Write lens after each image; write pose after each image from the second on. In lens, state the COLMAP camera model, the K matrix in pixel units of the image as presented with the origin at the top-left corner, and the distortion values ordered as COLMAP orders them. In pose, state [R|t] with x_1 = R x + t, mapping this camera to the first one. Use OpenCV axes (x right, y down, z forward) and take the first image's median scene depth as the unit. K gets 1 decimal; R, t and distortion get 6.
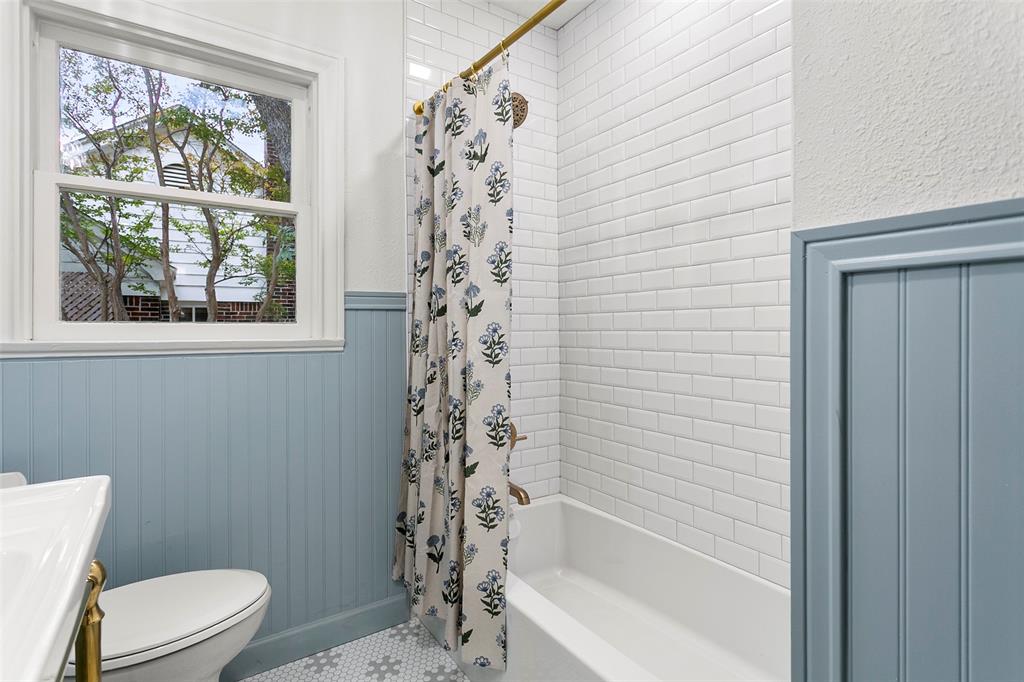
lens RADIAL K [[501.9, 0, 508.8], [0, 501.9, 329.3], [0, 0, 1]] dist [-0.000026, 0.000345]
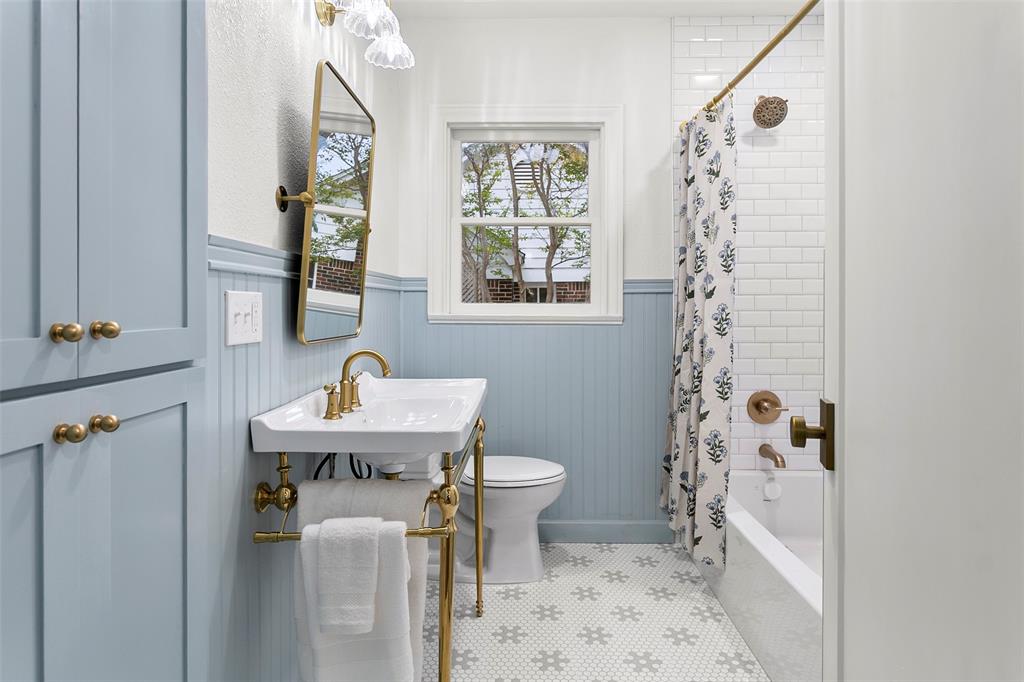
lens RADIAL K [[610.8, 0, 508.5], [0, 610.8, 317.7], [0, 0, 1]] dist [-0.002896, 0.000725]
pose [[0.815842, 0.013178, -0.578125, 0.375854], [-0.004103, 0.999847, 0.017001, -0.001171], [0.578260, -0.011498, 0.815771, -0.518154]]
